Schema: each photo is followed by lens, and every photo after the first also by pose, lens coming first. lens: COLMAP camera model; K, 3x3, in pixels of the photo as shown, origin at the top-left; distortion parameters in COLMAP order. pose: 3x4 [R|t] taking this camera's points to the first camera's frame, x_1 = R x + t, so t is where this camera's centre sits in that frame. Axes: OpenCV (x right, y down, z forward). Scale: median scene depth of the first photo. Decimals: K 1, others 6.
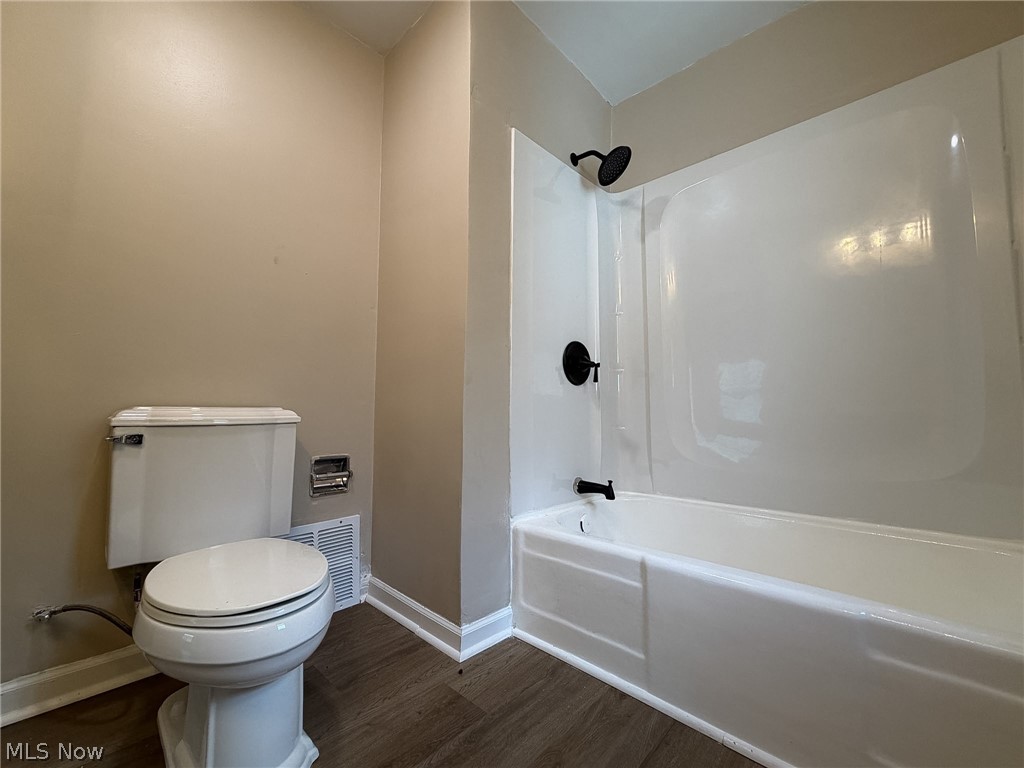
lens RADIAL K [[407.8, 0, 509.3], [0, 407.8, 385.1], [0, 0, 1]] dist [0.001643, 0.000149]
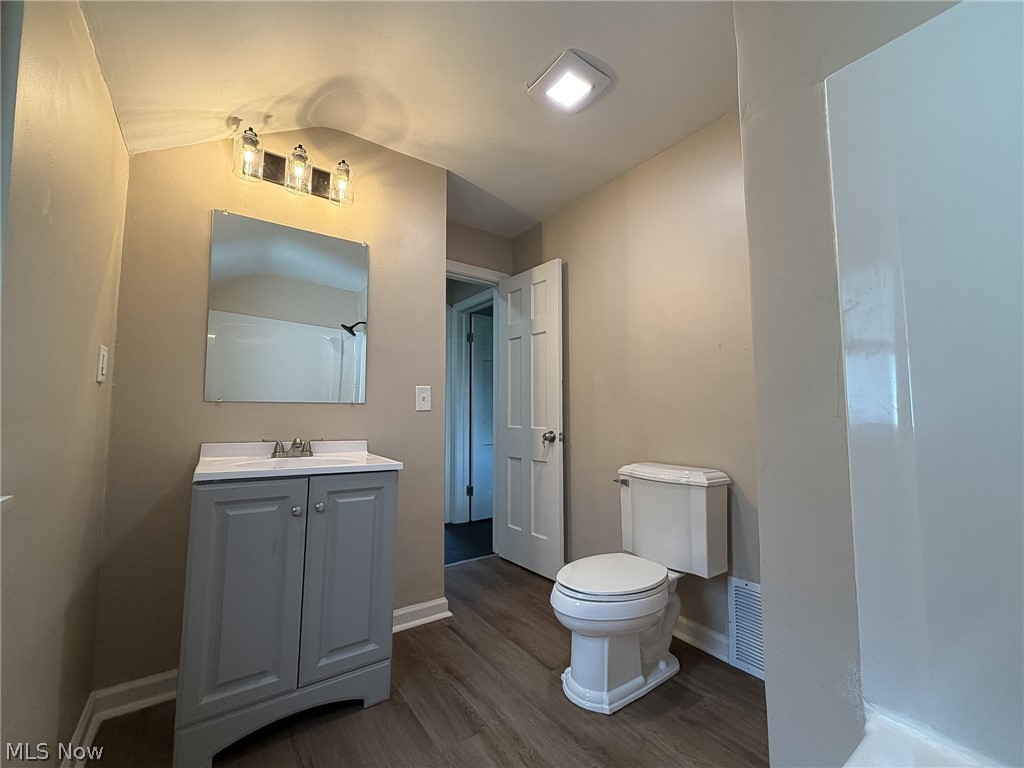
lens RADIAL K [[407.8, 0, 509.3], [0, 407.8, 385.1], [0, 0, 1]] dist [0.001643, 0.000149]
pose [[-0.180884, -0.079485, -0.980287, 0.998062], [0.055893, 0.994287, -0.090933, -0.163058], [0.981915, -0.071239, -0.175408, 0.829097]]
